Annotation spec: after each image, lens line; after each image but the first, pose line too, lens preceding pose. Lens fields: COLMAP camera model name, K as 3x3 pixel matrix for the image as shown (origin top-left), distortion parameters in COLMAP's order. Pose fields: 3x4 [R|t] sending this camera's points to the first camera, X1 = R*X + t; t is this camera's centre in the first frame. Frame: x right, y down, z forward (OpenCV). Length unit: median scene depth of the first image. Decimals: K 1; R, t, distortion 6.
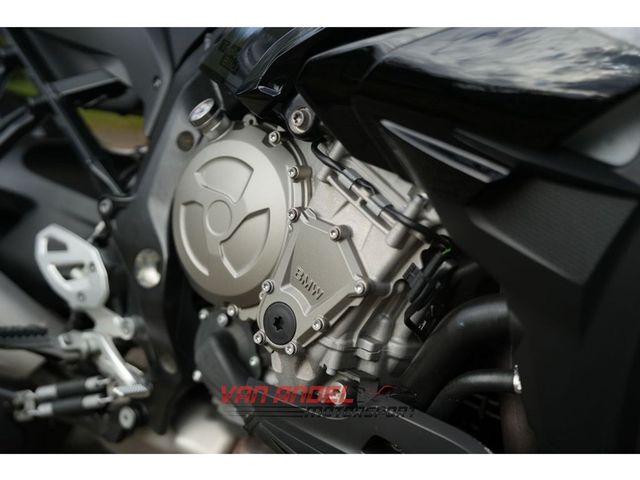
lens RADIAL K [[1017.2, 0, 320.0], [0, 1017.2, 240.0], [0, 0, 1]] dist [-0.209332, 1.964648]
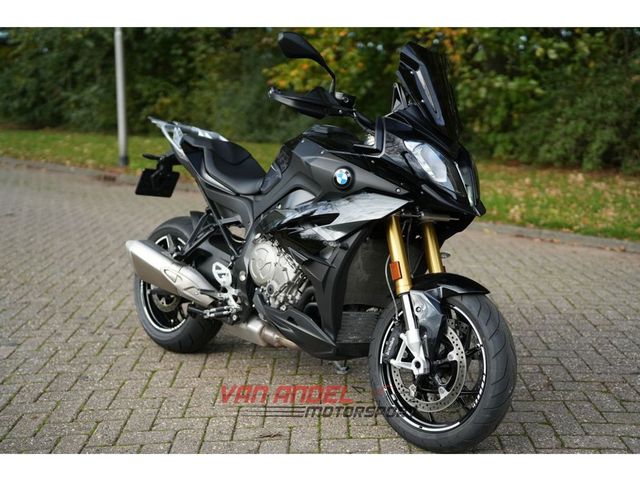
lens RADIAL K [[1017.2, 0, 320.0], [0, 1017.2, 240.0], [0, 0, 1]] dist [-0.209332, 1.964648]
pose [[0.989131, 0.057883, -0.135165, 0.587055], [-0.062608, 0.997558, -0.030969, -0.004815], [0.133043, 0.039095, 0.990339, -2.567138]]
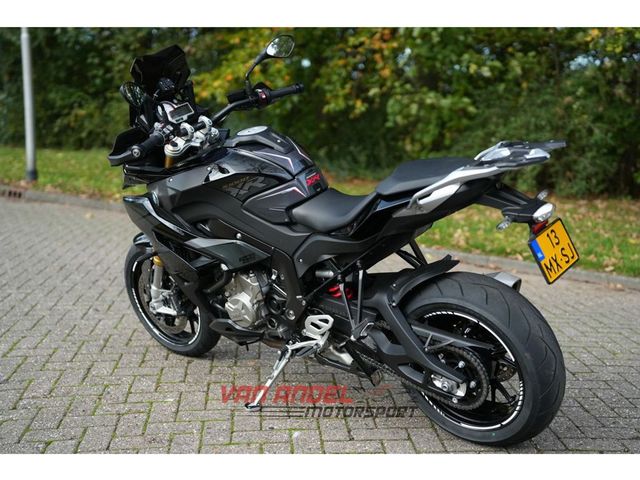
lens RADIAL K [[1017.2, 0, 320.0], [0, 1017.2, 240.0], [0, 0, 1]] dist [-0.209332, 1.964648]
pose [[0.996273, 0.064724, -0.057008, 0.426277], [-0.067782, 0.996268, -0.053446, -0.079136], [0.053336, 0.057111, 0.996942, -1.895602]]
